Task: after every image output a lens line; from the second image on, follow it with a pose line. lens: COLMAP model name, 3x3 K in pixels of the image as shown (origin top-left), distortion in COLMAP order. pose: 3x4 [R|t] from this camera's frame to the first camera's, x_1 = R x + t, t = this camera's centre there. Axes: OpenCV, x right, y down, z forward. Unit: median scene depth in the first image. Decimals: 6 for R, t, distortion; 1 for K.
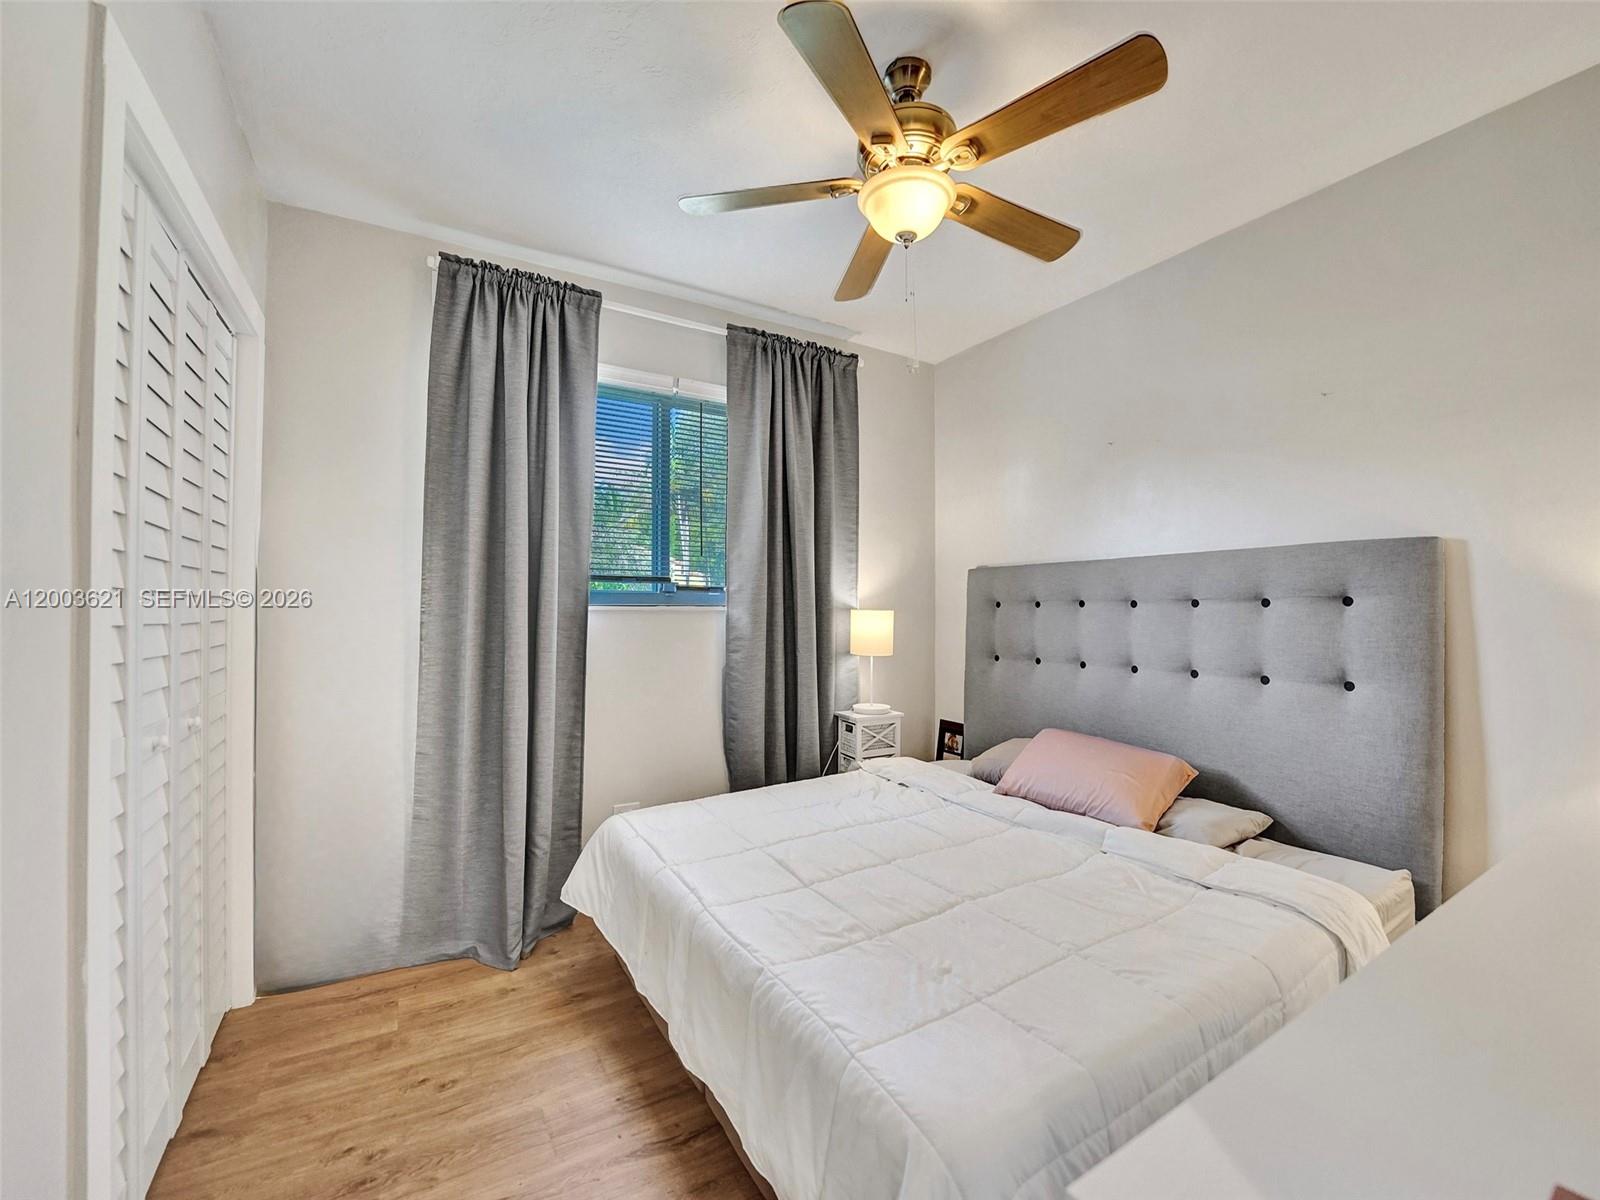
lens RADIAL K [[650.5, 0, 798.3], [0, 650.5, 599.1], [0, 0, 1]] dist [-0.024402, 0.000198]
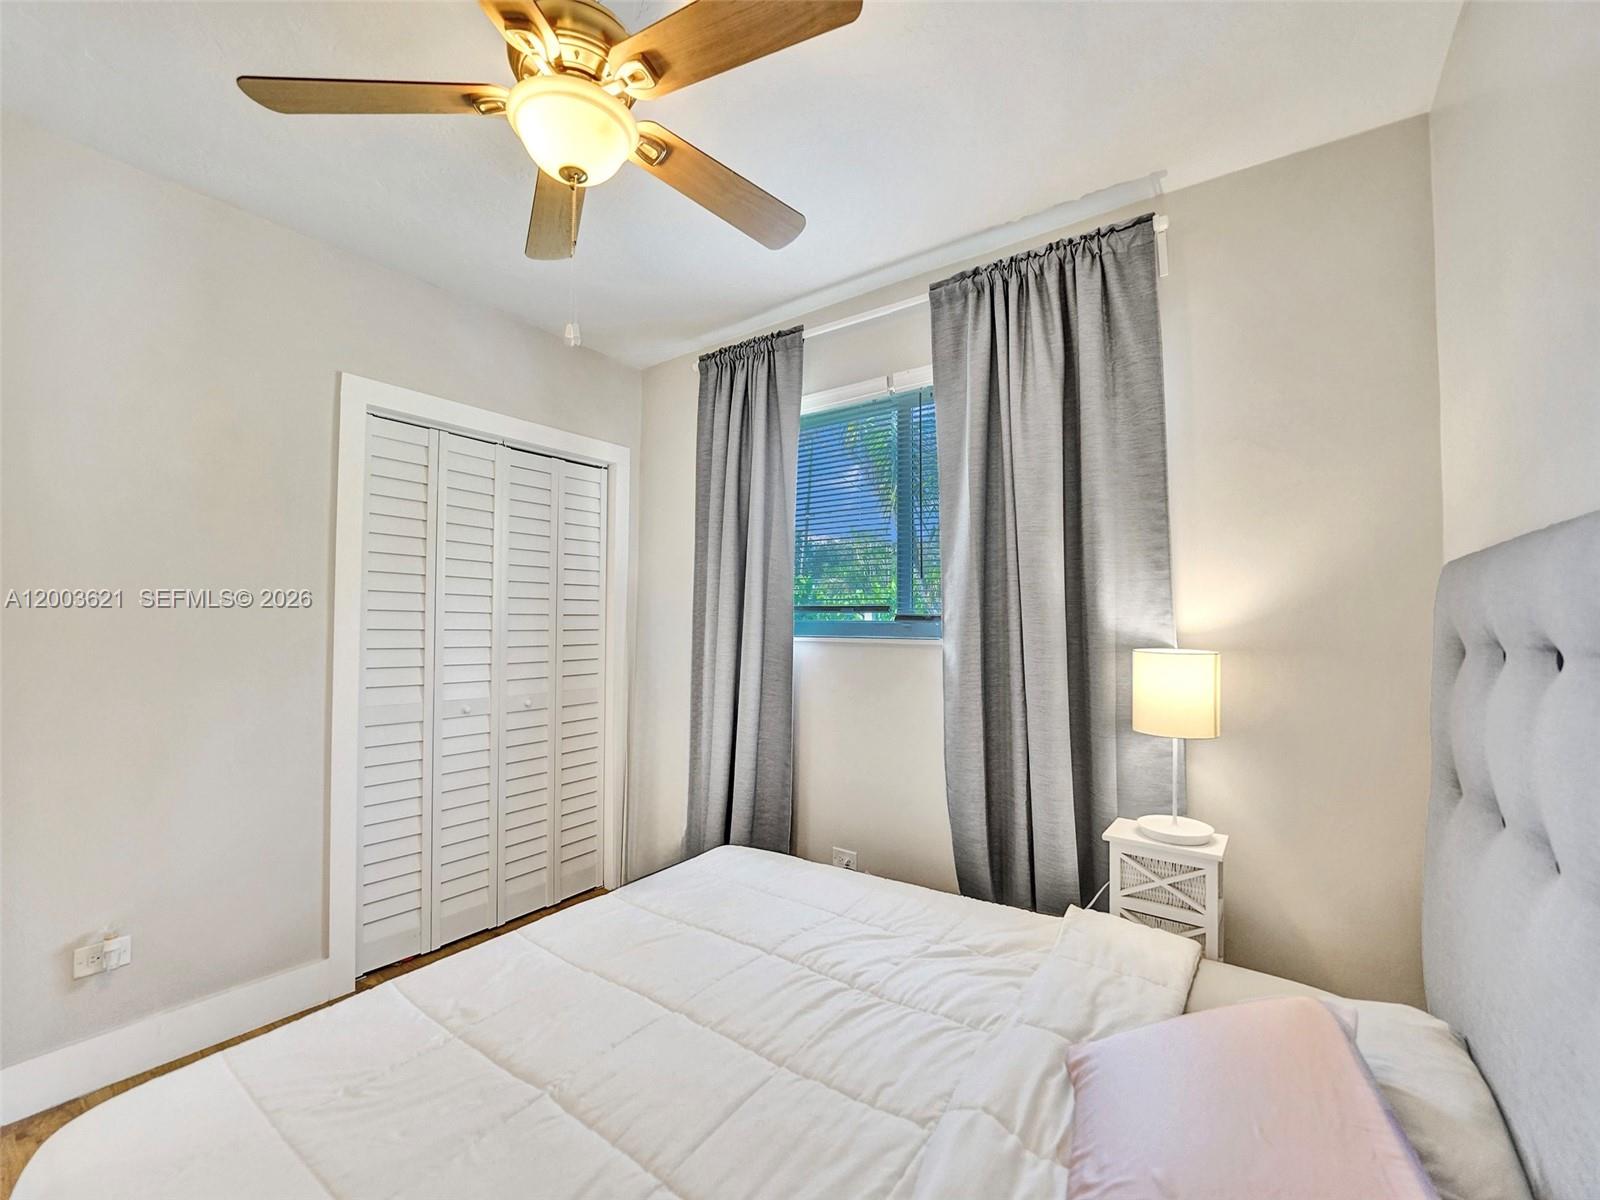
lens RADIAL K [[648.8, 0, 805.7], [0, 648.8, 609.5], [0, 0, 1]] dist [-0.023711, 0.000280]
pose [[0.397680, -0.020240, -0.917301, 0.548699], [0.004608, 0.999788, -0.020062, -0.010888], [0.917513, 0.003751, 0.397689, 0.546202]]
